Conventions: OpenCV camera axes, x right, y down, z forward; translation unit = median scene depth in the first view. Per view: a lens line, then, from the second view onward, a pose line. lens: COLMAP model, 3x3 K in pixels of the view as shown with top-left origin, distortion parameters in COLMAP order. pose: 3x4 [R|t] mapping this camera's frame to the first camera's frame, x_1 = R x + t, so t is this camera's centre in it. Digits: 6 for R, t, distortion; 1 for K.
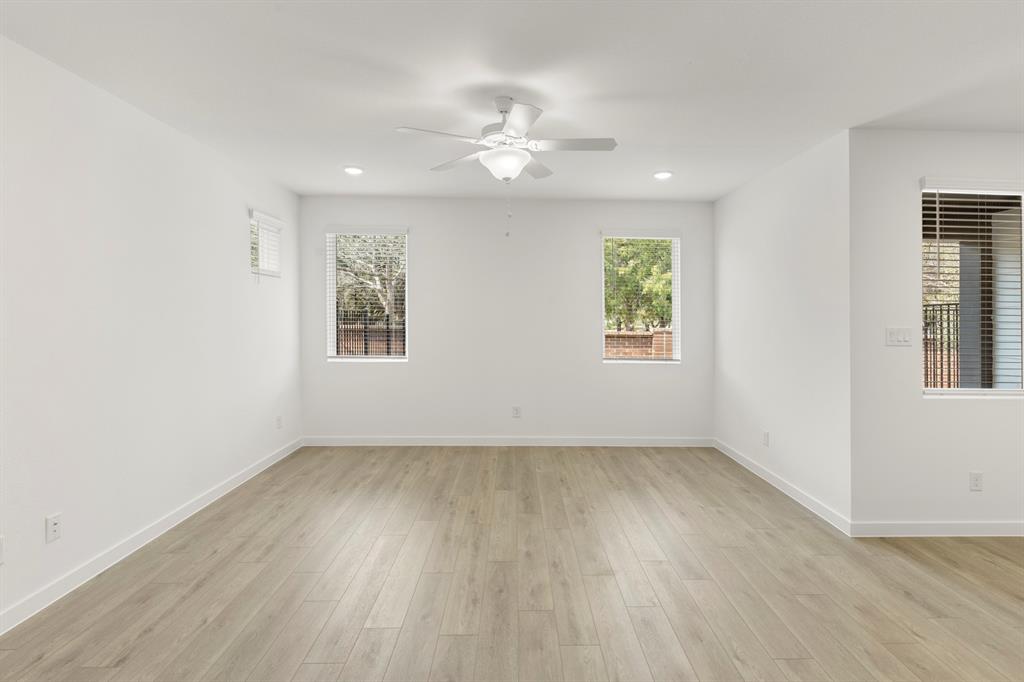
lens RADIAL K [[498.6, 0, 529.0], [0, 498.6, 316.9], [0, 0, 1]] dist [-0.000704, -0.002168]
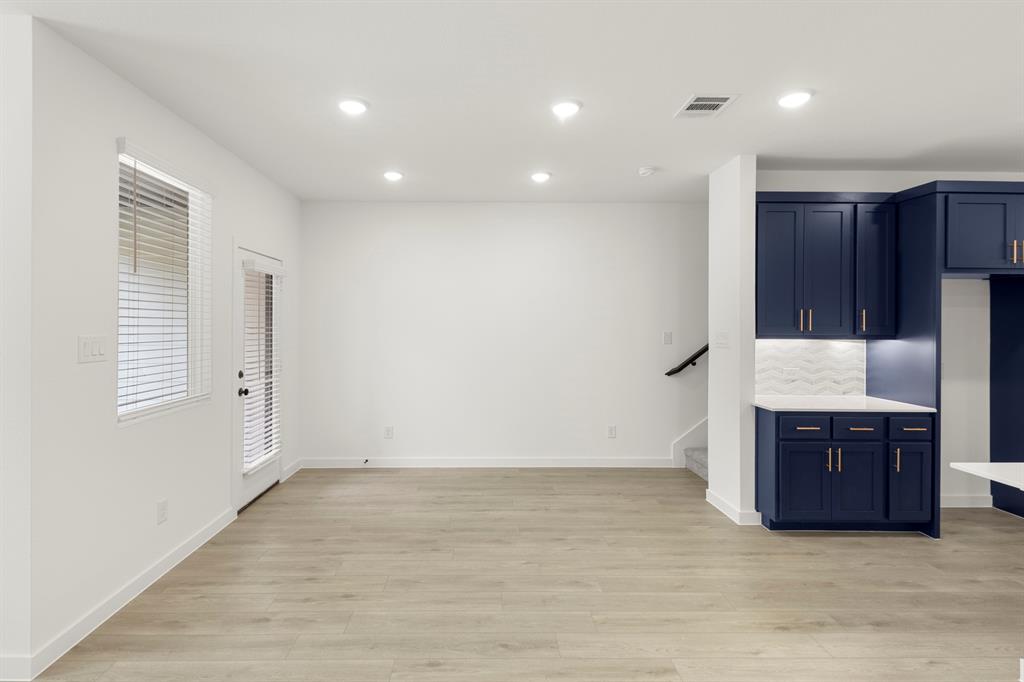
lens RADIAL K [[498.6, 0, 484.3], [0, 498.6, 319.3], [0, 0, 1]] dist [-0.000704, -0.002168]
pose [[0.018924, -0.003799, 0.999814, 0.045867], [0.001612, 0.999992, 0.003769, -0.004182], [-0.999820, 0.001540, 0.018930, 0.419357]]
